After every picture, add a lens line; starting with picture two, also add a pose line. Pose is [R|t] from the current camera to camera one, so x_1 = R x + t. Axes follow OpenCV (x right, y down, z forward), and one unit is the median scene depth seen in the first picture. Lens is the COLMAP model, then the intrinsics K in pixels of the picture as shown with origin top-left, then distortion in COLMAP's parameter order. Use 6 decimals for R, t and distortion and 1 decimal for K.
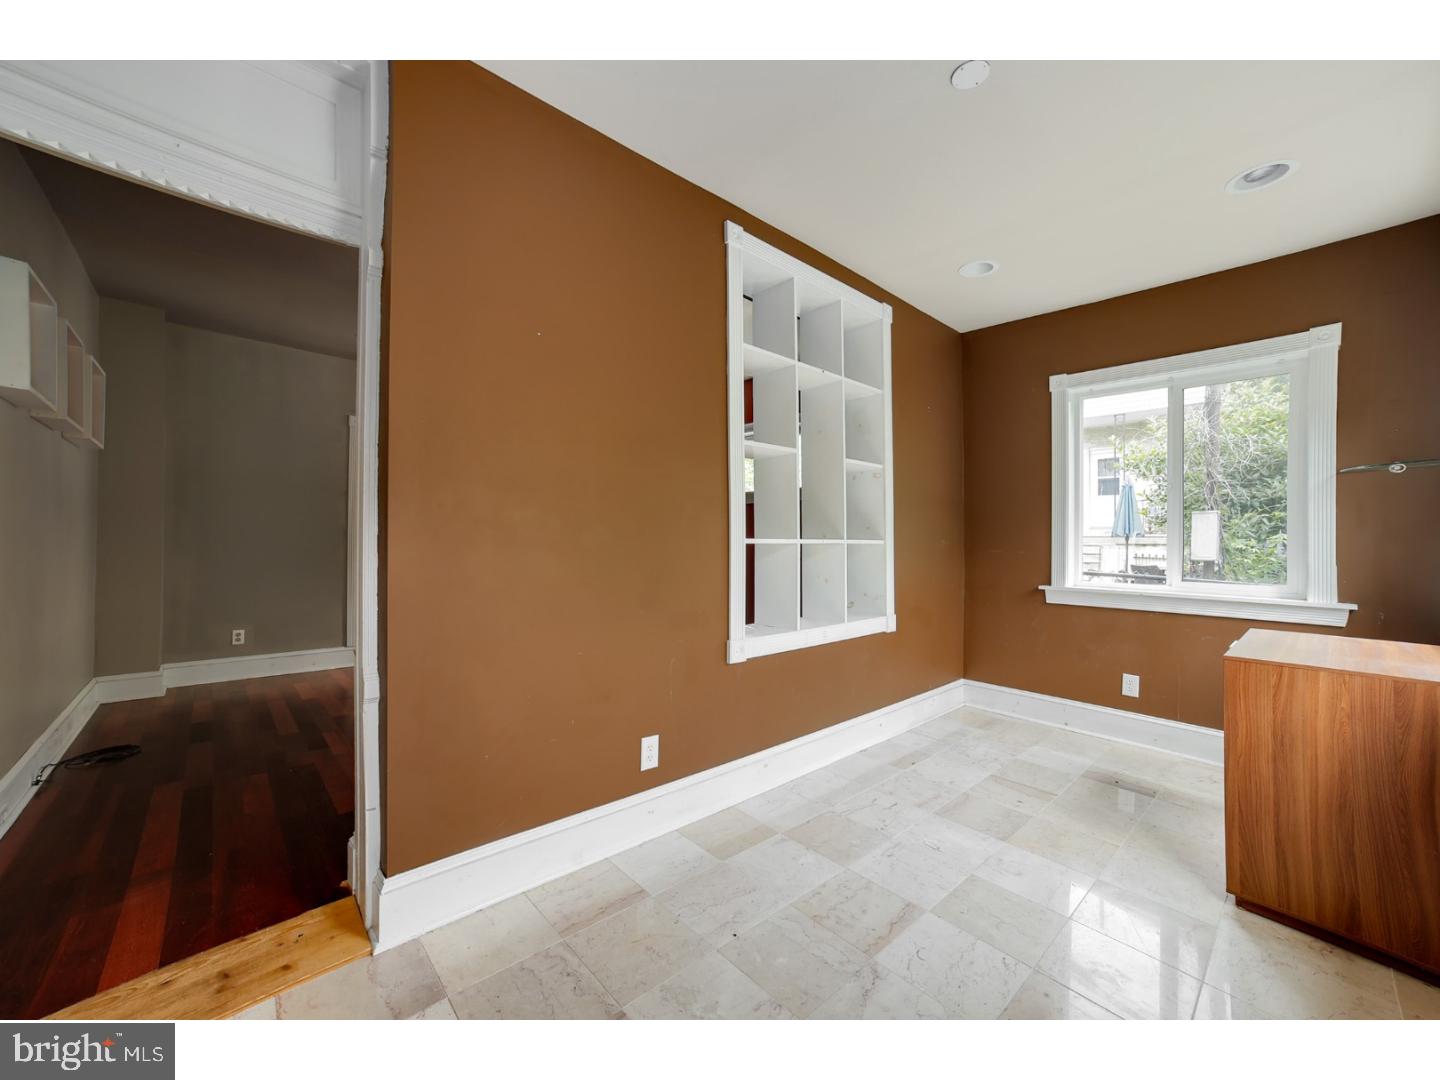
lens RADIAL K [[587.1, 0, 725.0], [0, 587.1, 537.3], [0, 0, 1]] dist [-0.105225, 0.036912]
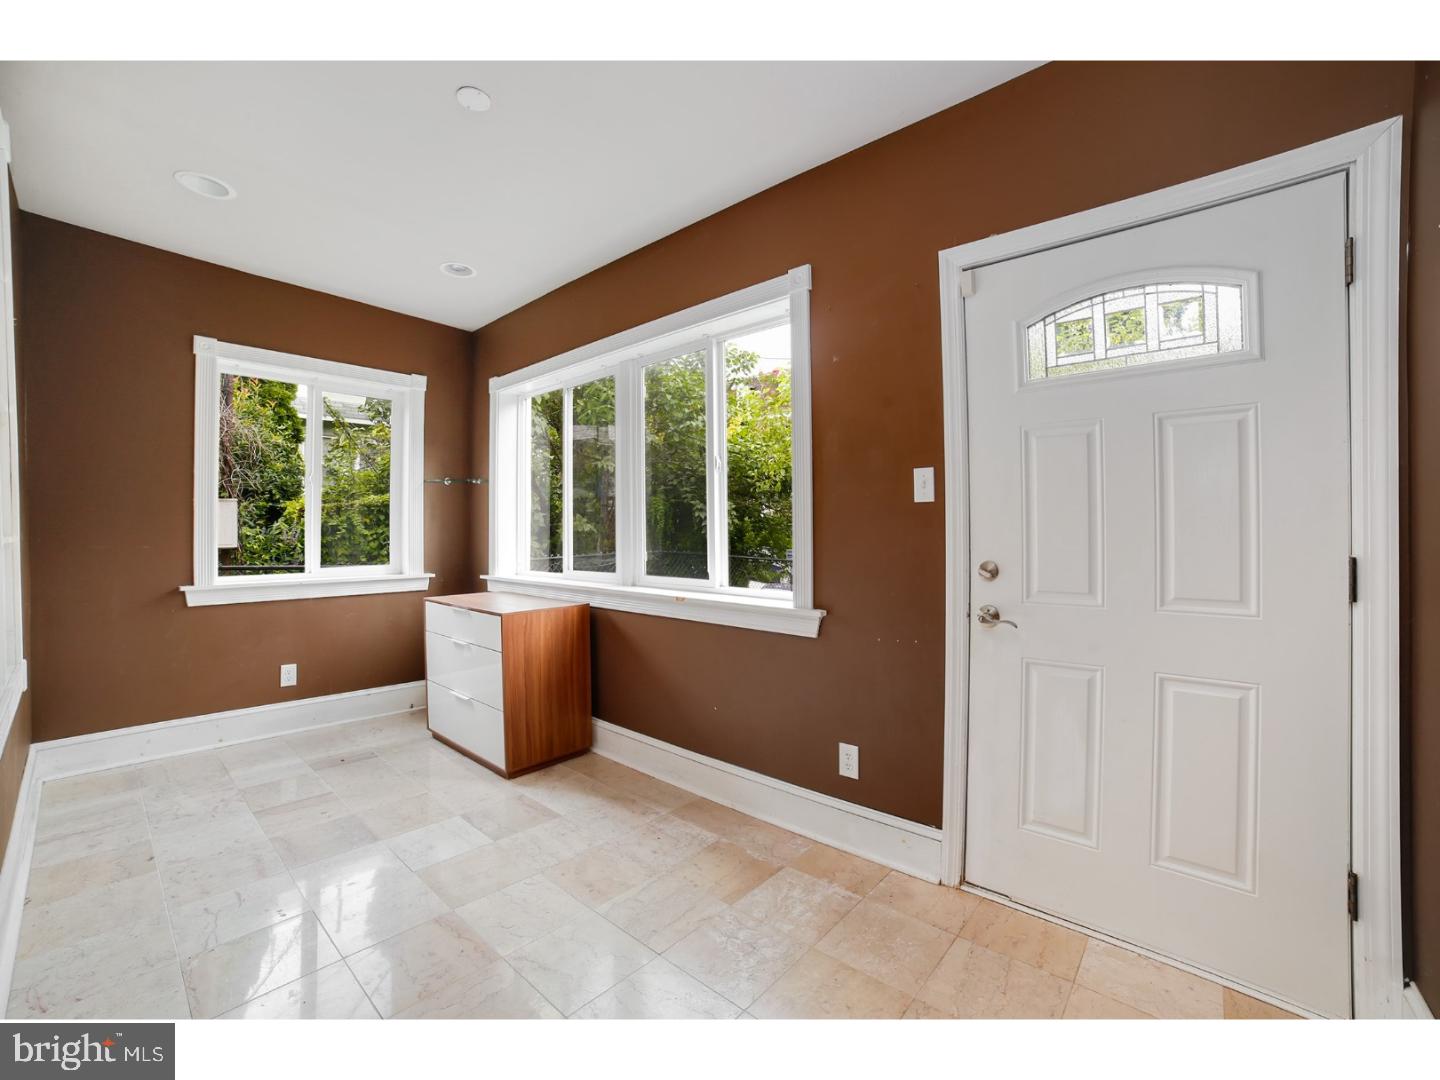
lens RADIAL K [[587.1, 0, 725.0], [0, 587.1, 537.3], [0, 0, 1]] dist [-0.105225, 0.036912]
pose [[-0.159906, -0.024830, 0.986820, -0.435497], [-0.006017, 0.999690, 0.024179, -0.013070], [-0.987114, -0.002072, -0.160006, 0.441288]]
